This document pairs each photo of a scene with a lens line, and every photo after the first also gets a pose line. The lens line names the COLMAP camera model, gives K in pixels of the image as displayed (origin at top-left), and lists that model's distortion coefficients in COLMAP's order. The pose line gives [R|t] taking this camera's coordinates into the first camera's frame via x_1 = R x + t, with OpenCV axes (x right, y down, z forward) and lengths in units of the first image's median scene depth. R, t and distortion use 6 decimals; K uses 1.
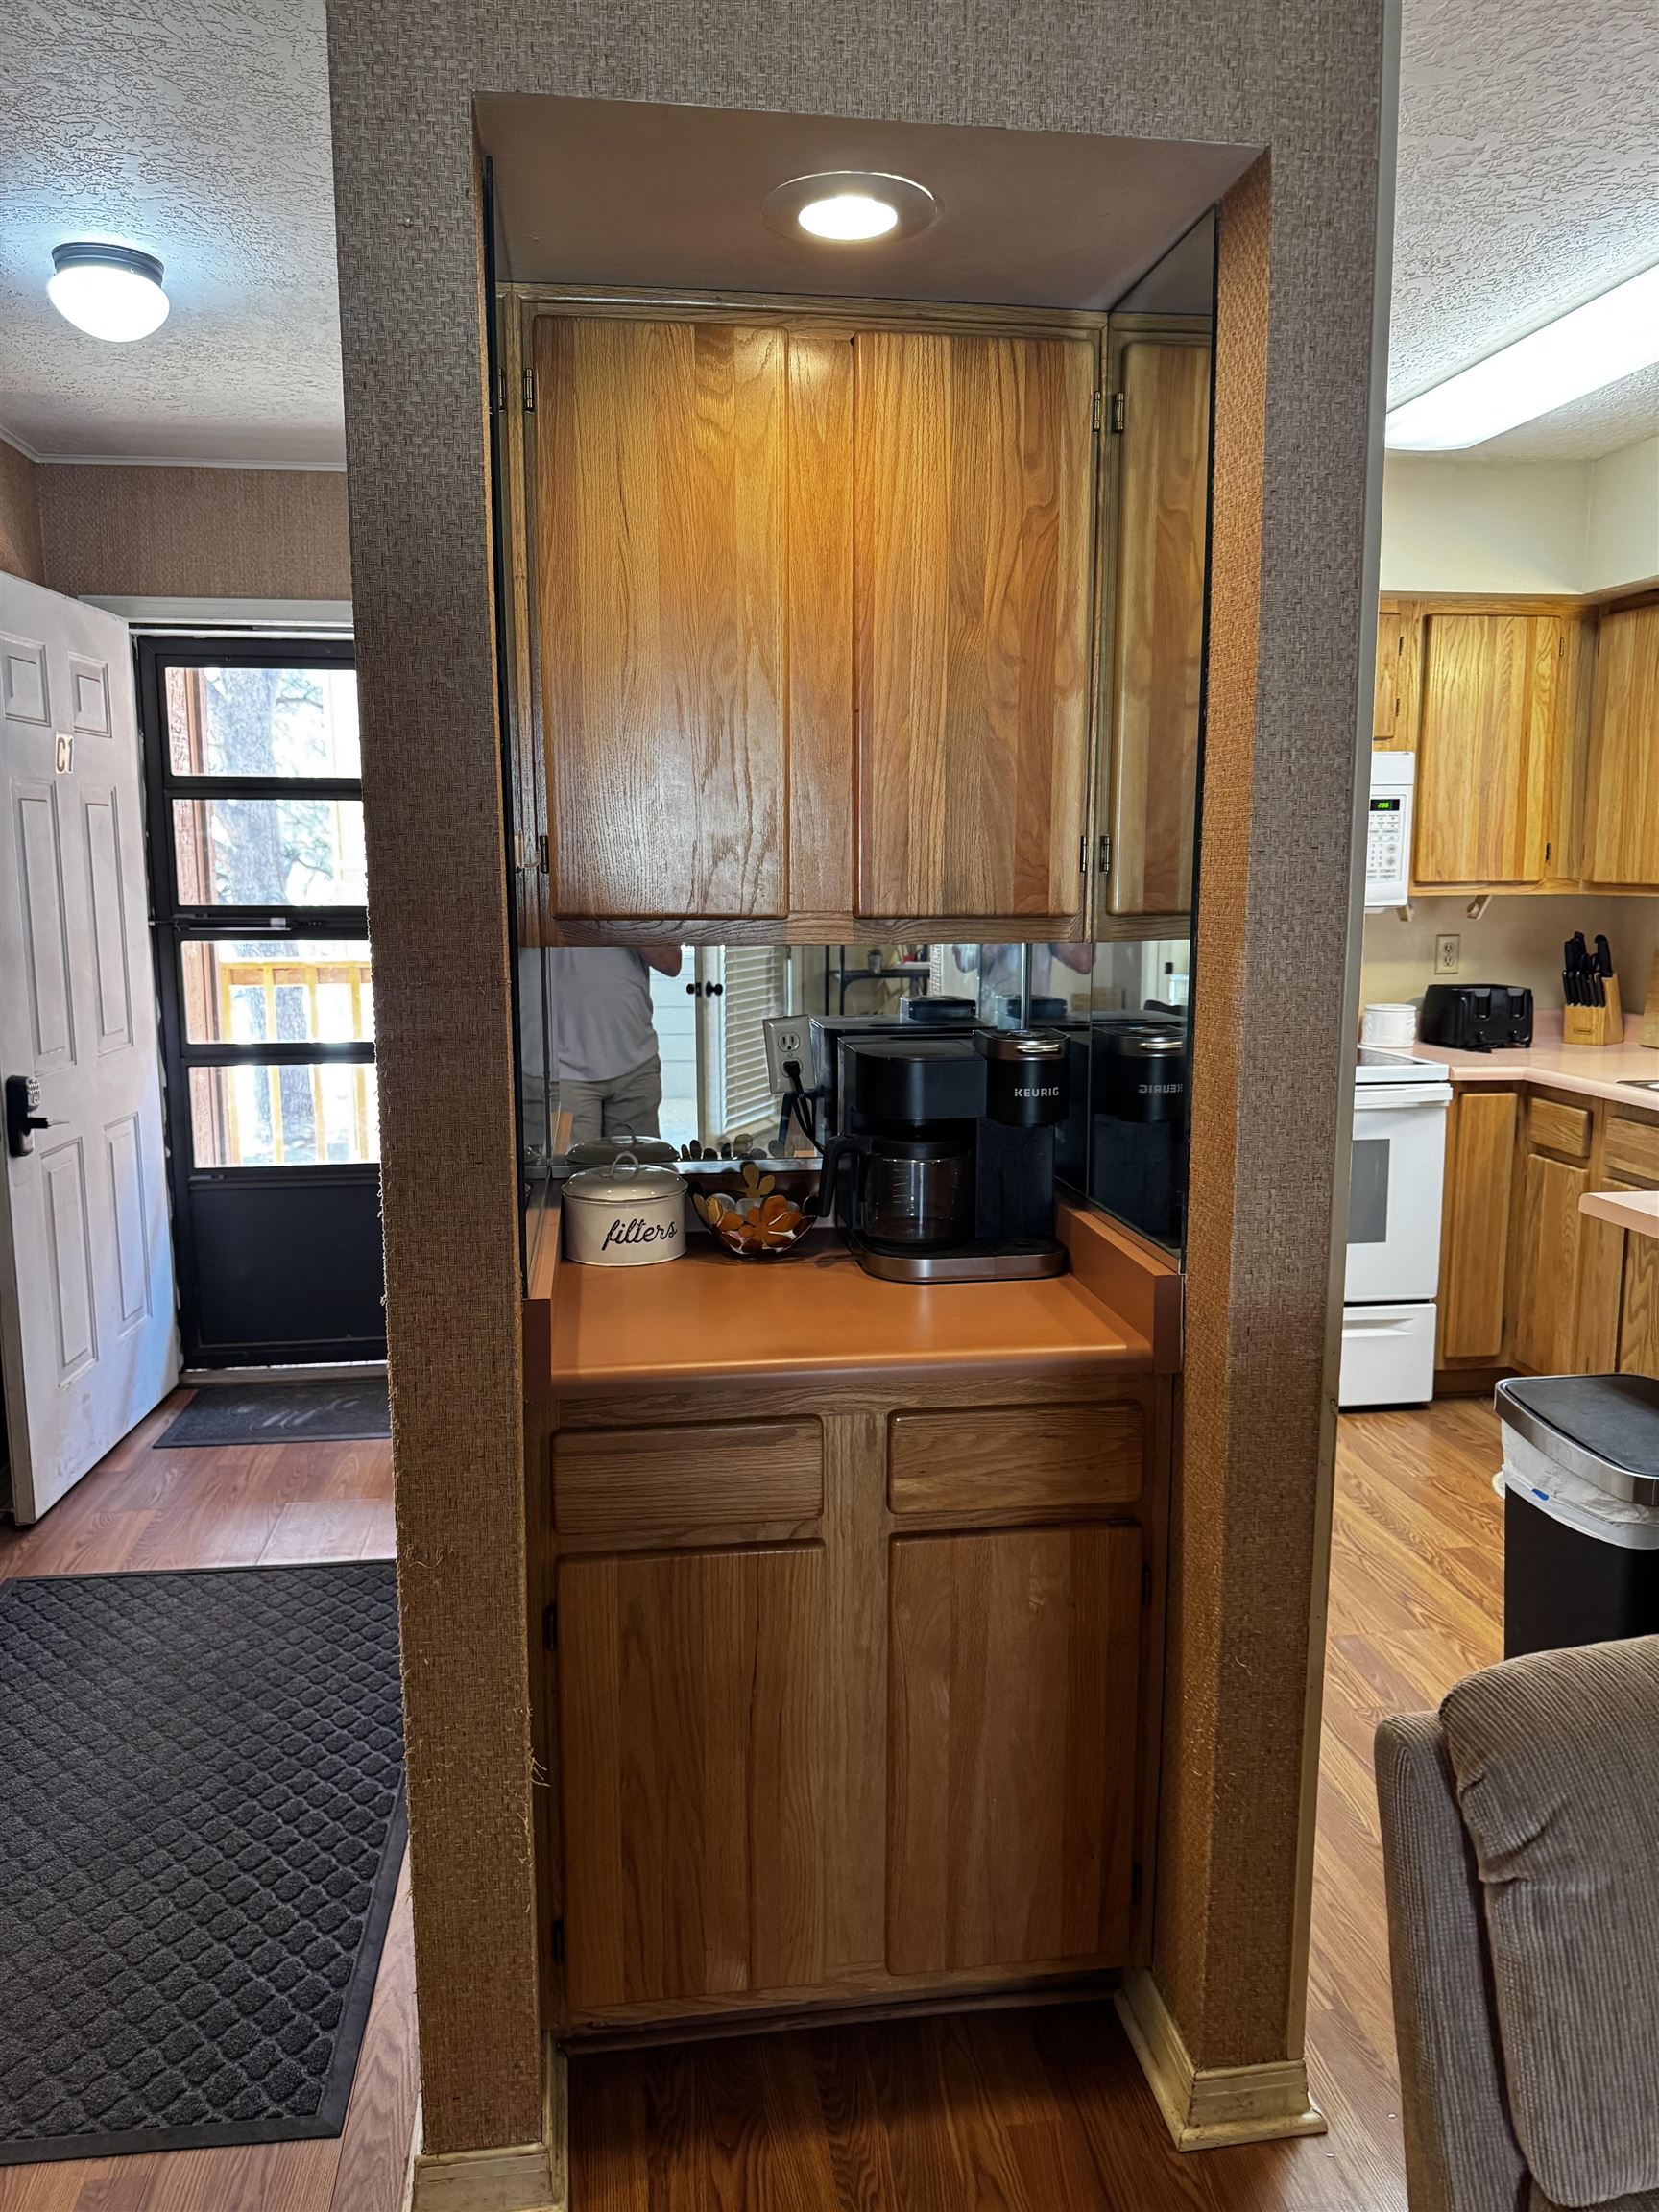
lens RADIAL K [[1567.0, 0, 829.5], [0, 1567.0, 1106.0], [0, 0, 1]] dist [0.000441, -0.001146]
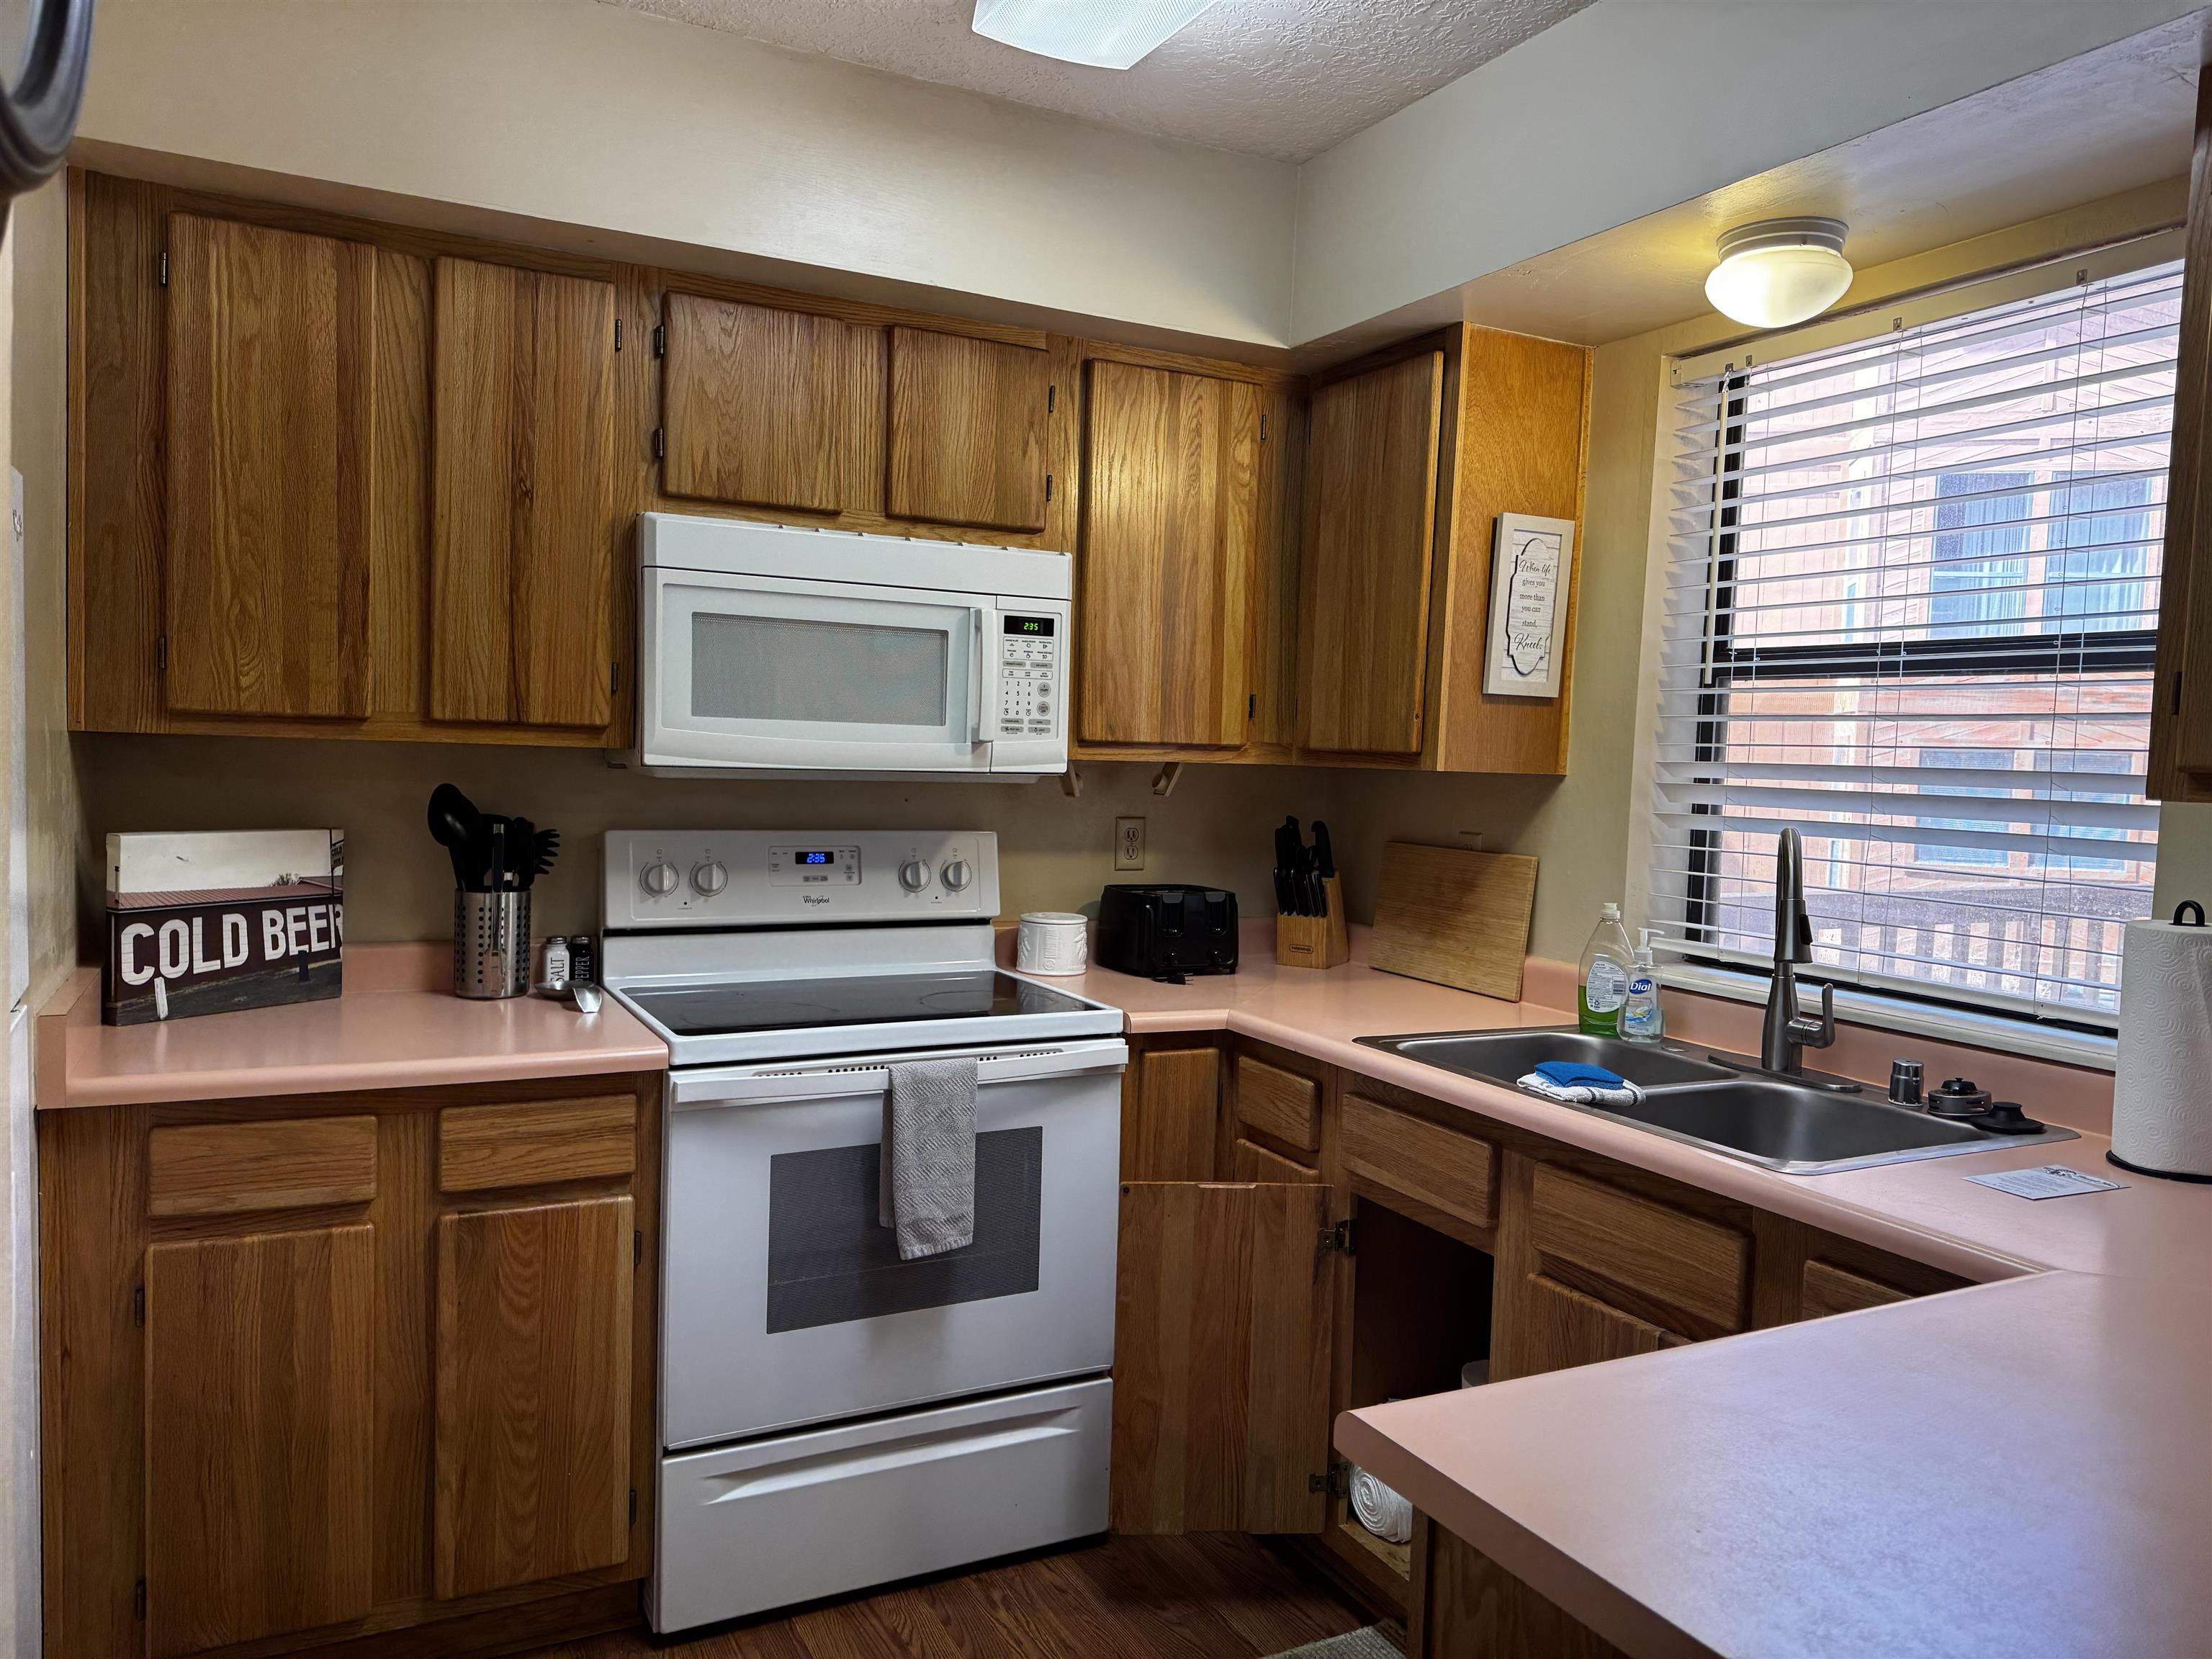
lens RADIAL K [[1576.7, 0, 1106.0], [0, 1576.7, 829.5], [0, 0, 1]] dist [0.080068, -0.002495]
pose [[0.944321, 0.018308, 0.328517, 0.157404], [0.013345, 0.995498, -0.093840, -0.037785], [-0.328756, 0.093000, 0.939825, 0.344671]]
